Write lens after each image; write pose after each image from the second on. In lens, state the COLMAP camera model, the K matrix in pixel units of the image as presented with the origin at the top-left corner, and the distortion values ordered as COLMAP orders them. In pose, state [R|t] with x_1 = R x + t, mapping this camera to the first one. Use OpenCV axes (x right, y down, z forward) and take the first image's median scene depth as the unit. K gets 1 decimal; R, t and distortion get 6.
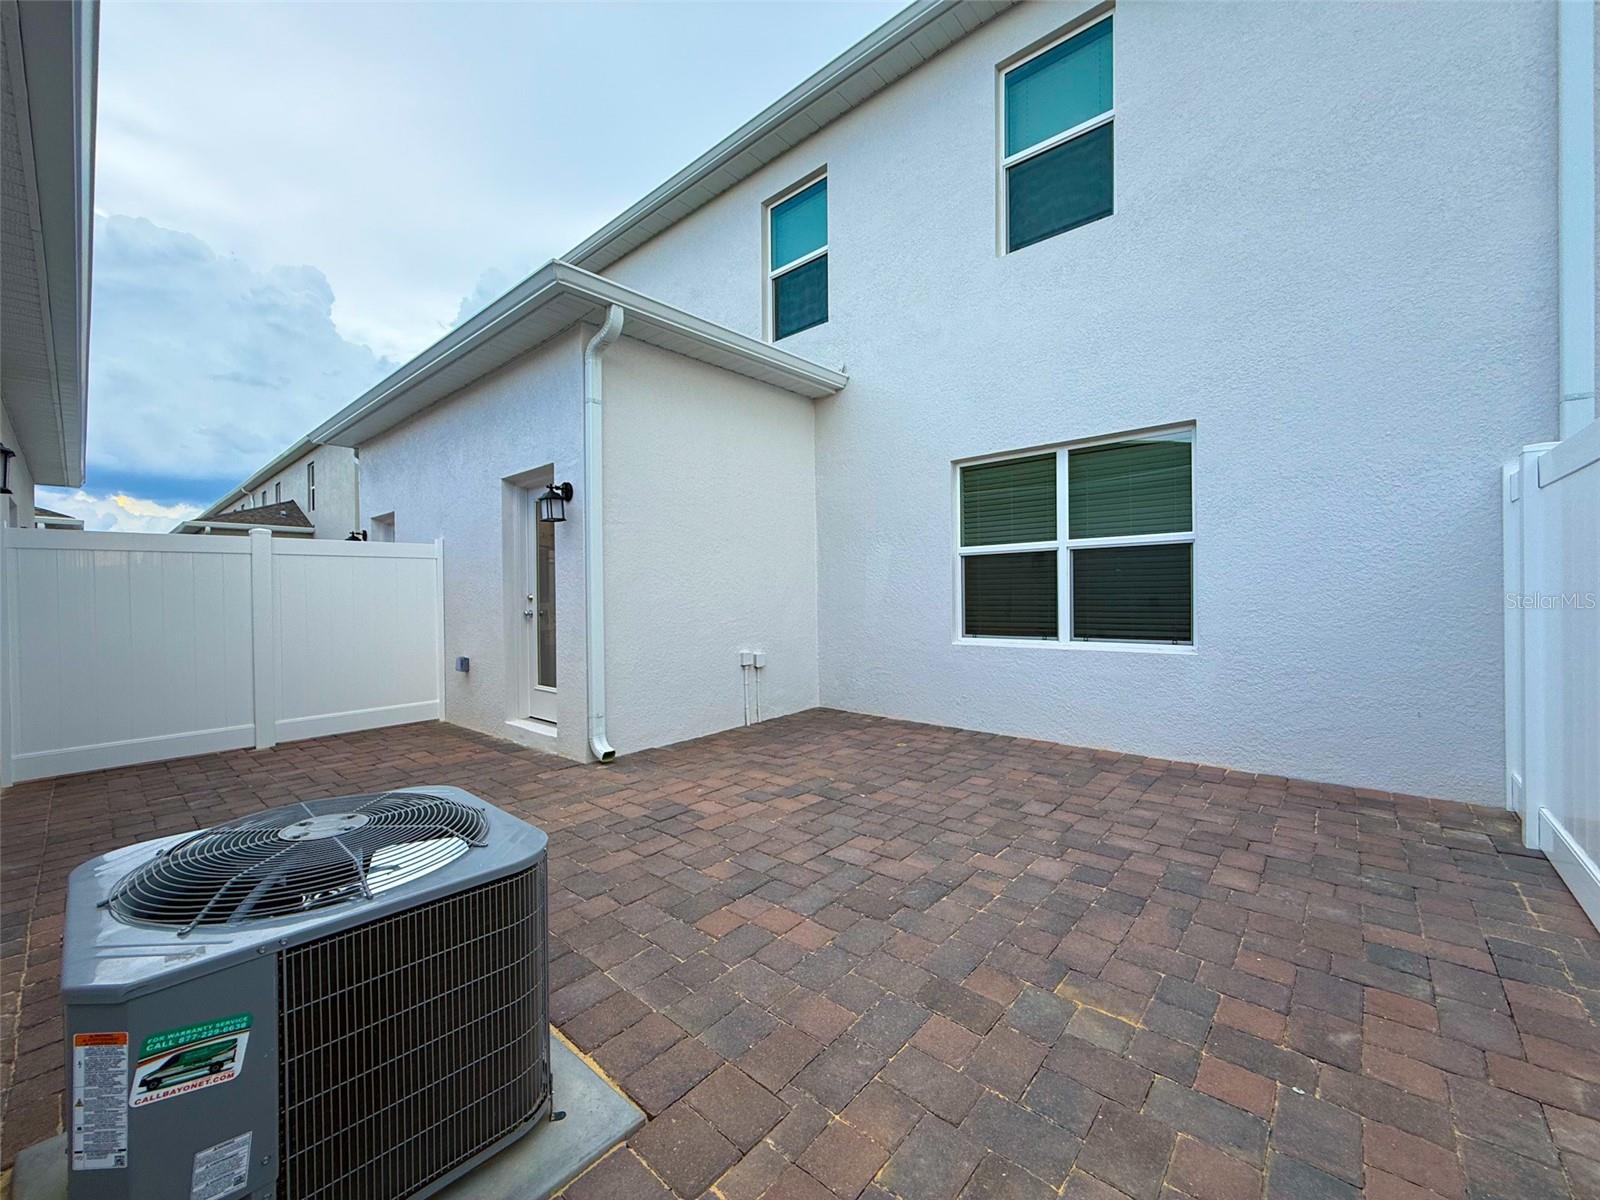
lens RADIAL K [[656.4, 0, 803.1], [0, 656.4, 608.0], [0, 0, 1]] dist [-0.002768, -0.000328]
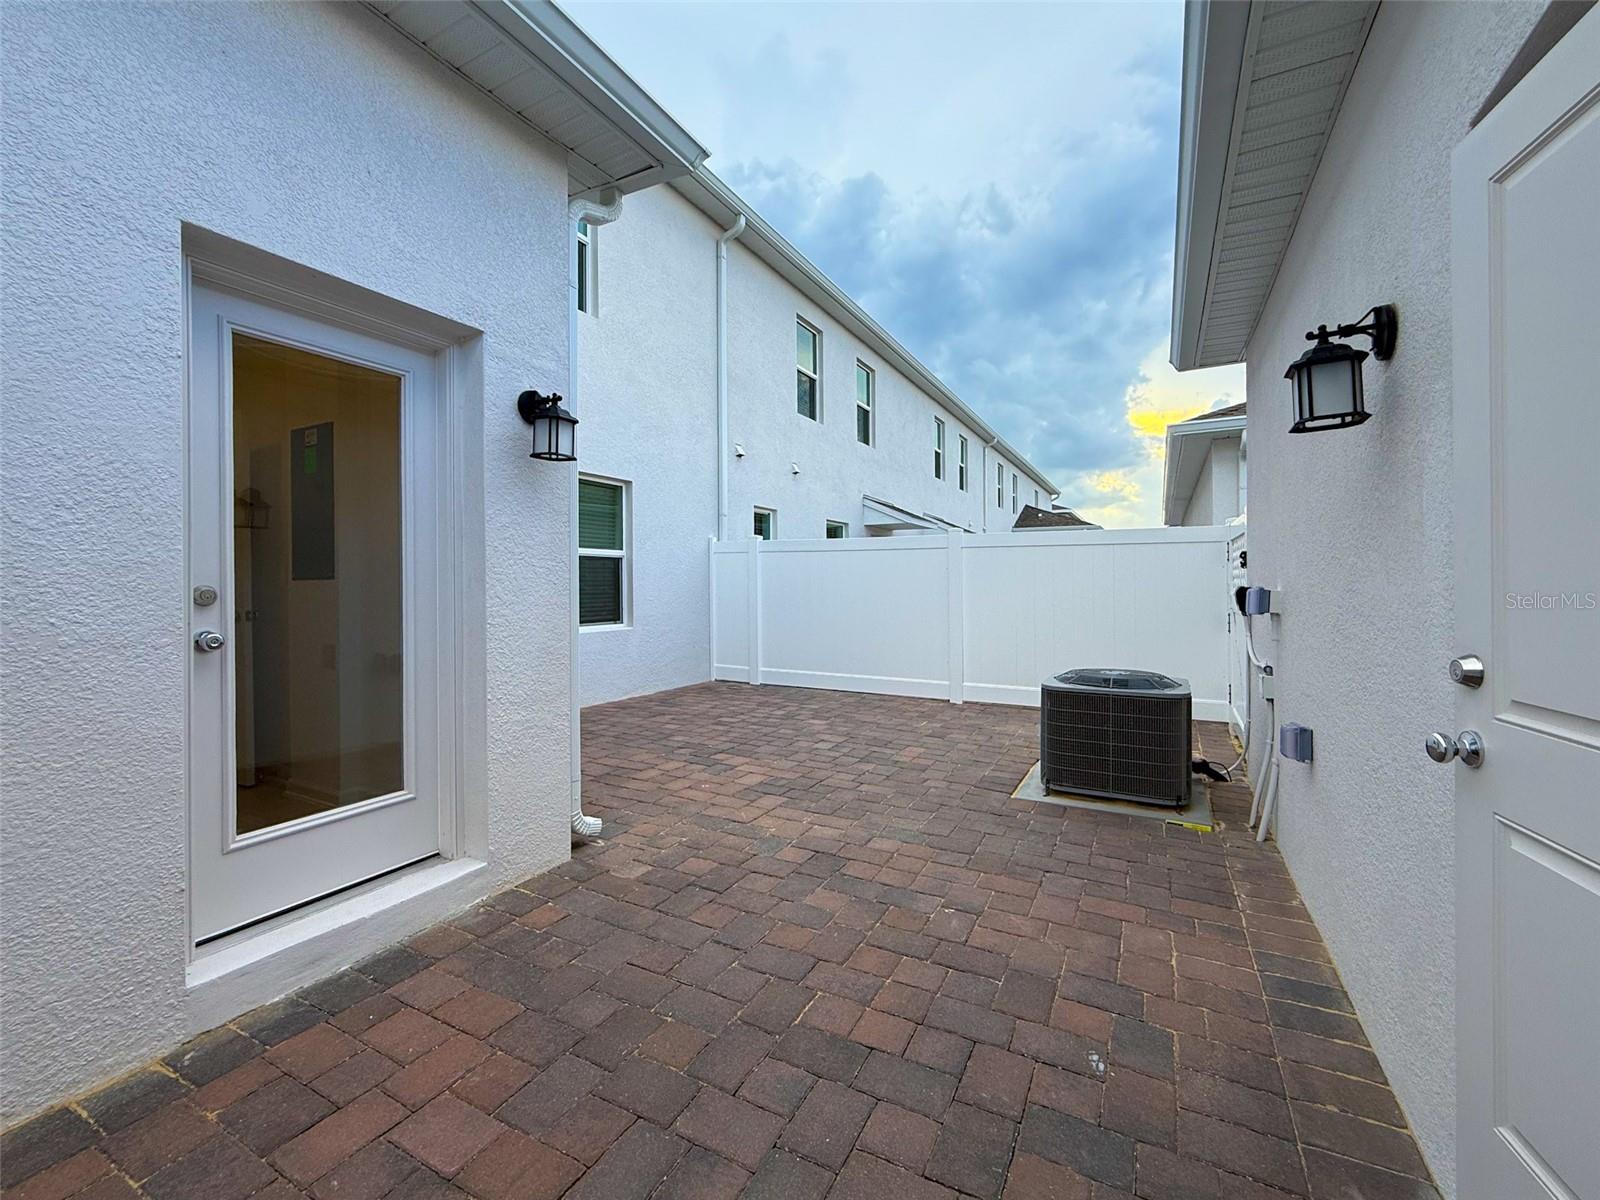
lens RADIAL K [[651.1, 0, 797.0], [0, 651.1, 576.4], [0, 0, 1]] dist [-0.000244, 0.000219]
pose [[-0.224537, 0.023300, 0.974187, -1.176219], [0.020292, 0.999609, -0.019231, -0.018809], [-0.974254, 0.015450, -0.224922, 1.097562]]
